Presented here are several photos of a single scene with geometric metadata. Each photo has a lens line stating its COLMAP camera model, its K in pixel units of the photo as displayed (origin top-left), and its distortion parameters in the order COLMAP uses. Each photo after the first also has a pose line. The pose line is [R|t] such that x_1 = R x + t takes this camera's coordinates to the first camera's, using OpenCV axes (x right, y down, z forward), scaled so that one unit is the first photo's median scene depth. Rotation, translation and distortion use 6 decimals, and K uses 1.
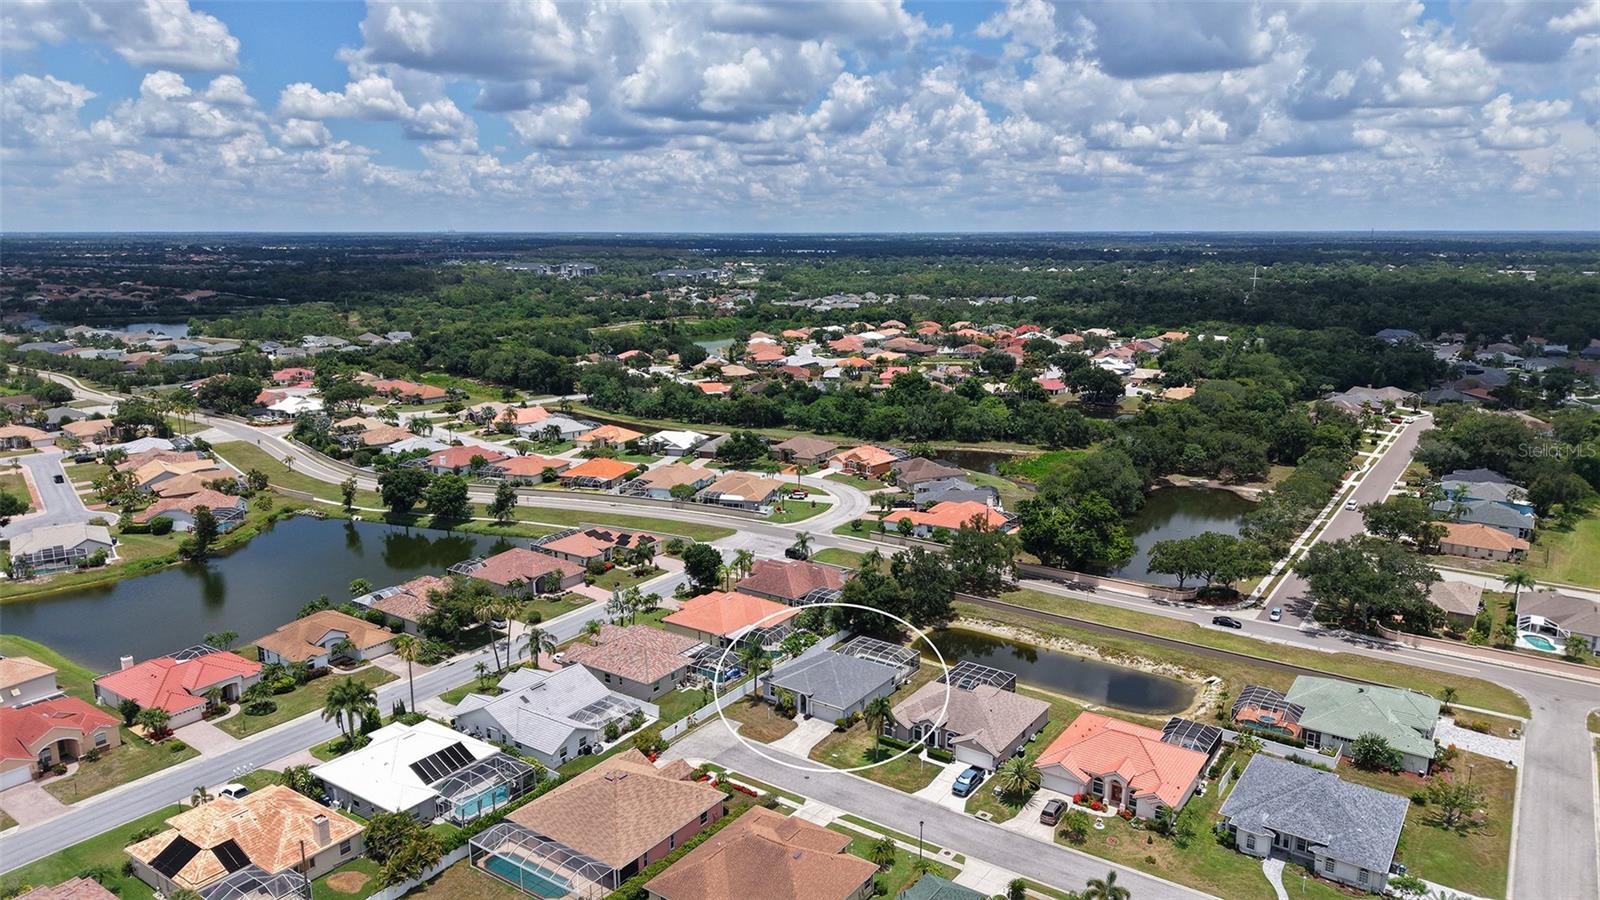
lens RADIAL K [[1065.2, 0, 800.0], [0, 1065.2, 450.0], [0, 0, 1]] dist [0.011367, -0.001421]
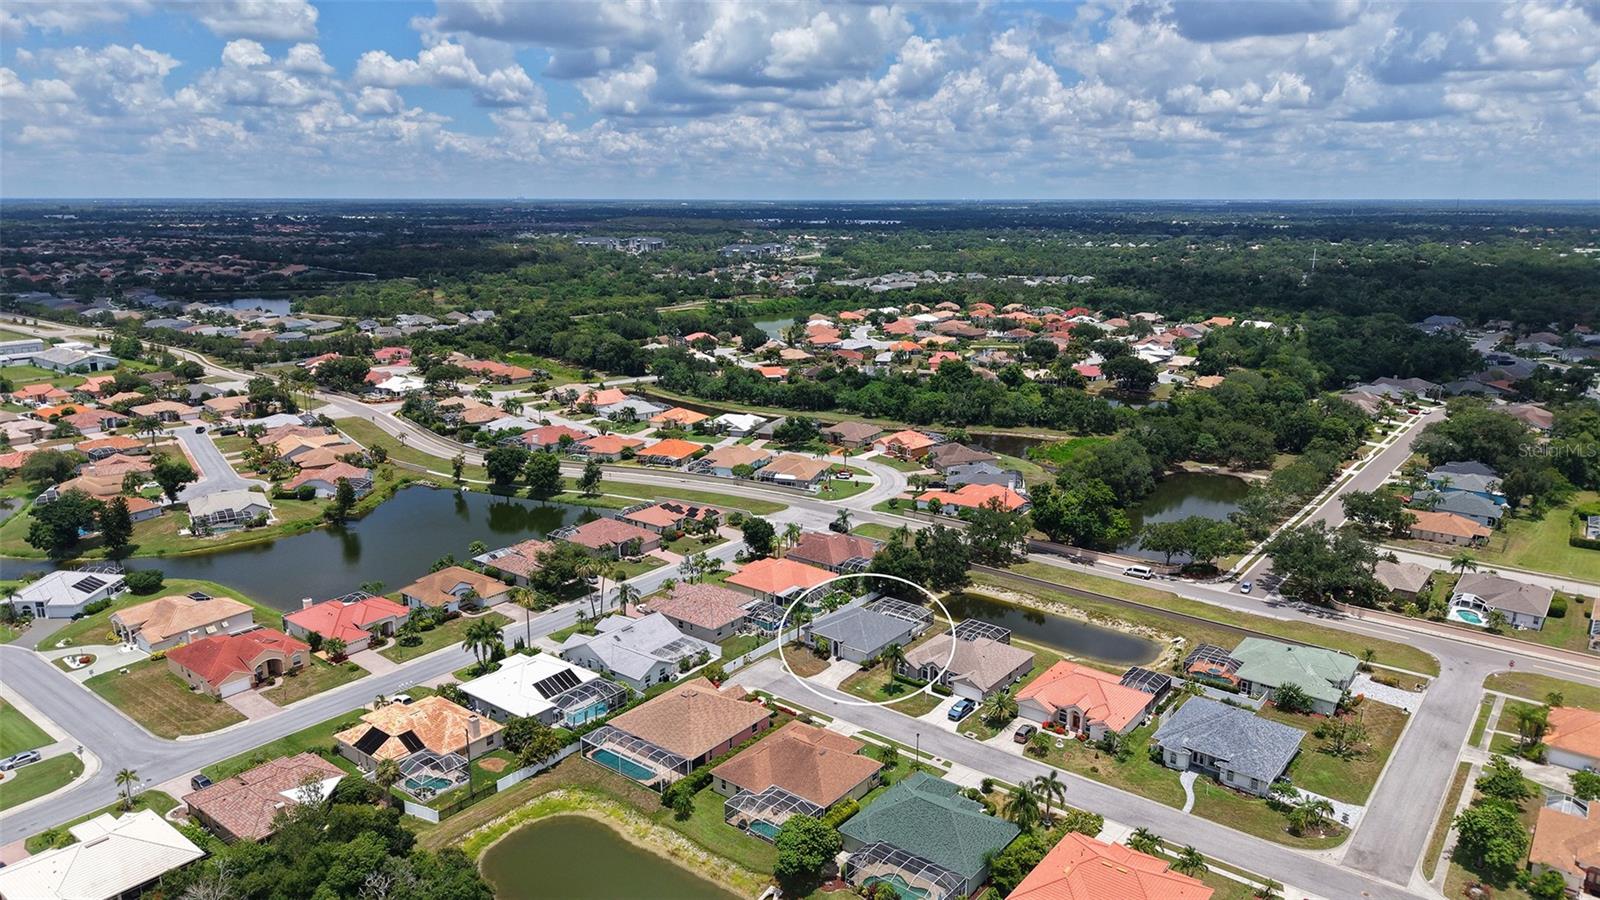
lens RADIAL K [[1062.2, 0, 800.0], [0, 1062.2, 450.0], [0, 0, 1]] dist [0.028816, -0.027349]
pose [[0.998214, 0.015569, -0.057679, 0.020630], [-0.013869, 0.999461, 0.029762, -0.022232], [0.058111, -0.028909, 0.997891, -0.170229]]
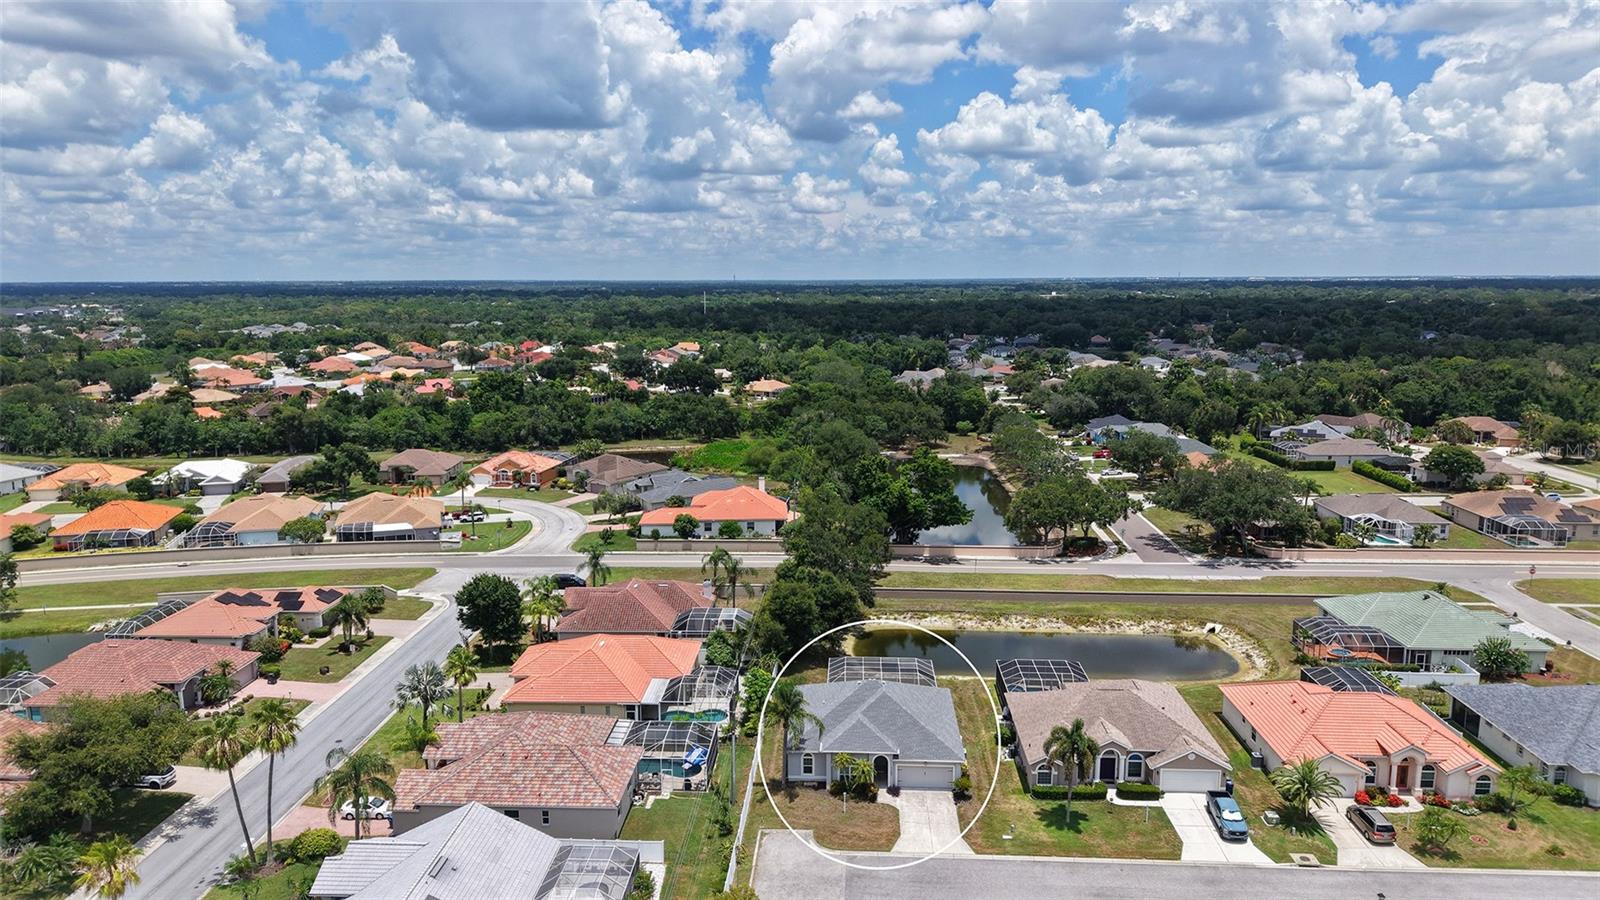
lens RADIAL K [[1062.2, 0, 800.0], [0, 1062.2, 450.0], [0, 0, 1]] dist [0.028816, -0.027349]
pose [[0.848761, -0.087850, 0.521427, -0.235880], [0.111492, 0.993666, -0.014069, 0.042287], [-0.516888, 0.070076, 0.853180, 0.348123]]
